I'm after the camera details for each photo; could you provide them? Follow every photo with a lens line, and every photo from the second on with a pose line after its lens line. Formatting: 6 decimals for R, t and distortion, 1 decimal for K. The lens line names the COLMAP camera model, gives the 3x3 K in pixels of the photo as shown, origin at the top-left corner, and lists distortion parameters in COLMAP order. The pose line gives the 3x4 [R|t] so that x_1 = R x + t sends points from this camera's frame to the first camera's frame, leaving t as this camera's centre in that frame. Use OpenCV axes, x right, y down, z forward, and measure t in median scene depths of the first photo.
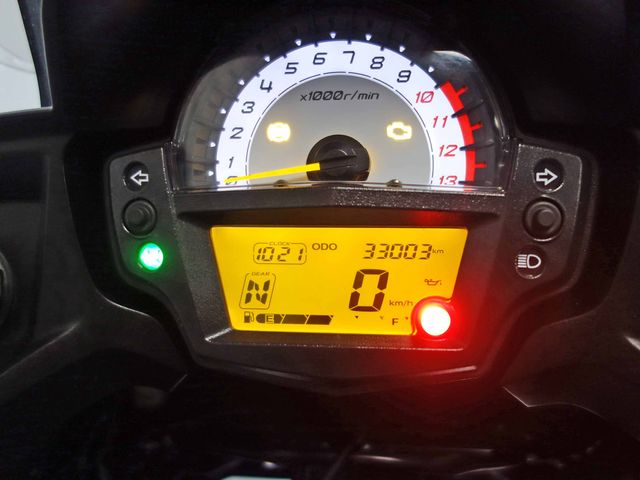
lens RADIAL K [[561.8, 0, 320.0], [0, 561.8, 240.0], [0, 0, 1]] dist [0.001243, 0.001718]
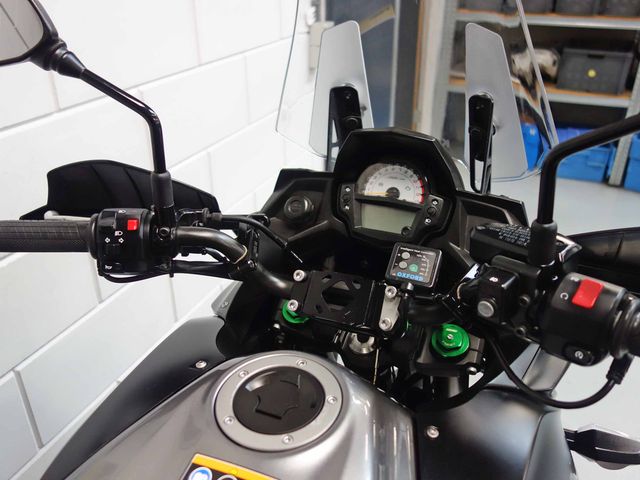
lens RADIAL K [[561.8, 0, 320.0], [0, 561.8, 240.0], [0, 0, 1]] dist [0.001243, 0.001718]
pose [[0.936528, 0.173377, -0.304722, 0.879442], [-0.197047, 0.979195, -0.048468, 0.525958], [0.289979, 0.105436, 0.951207, -3.184809]]
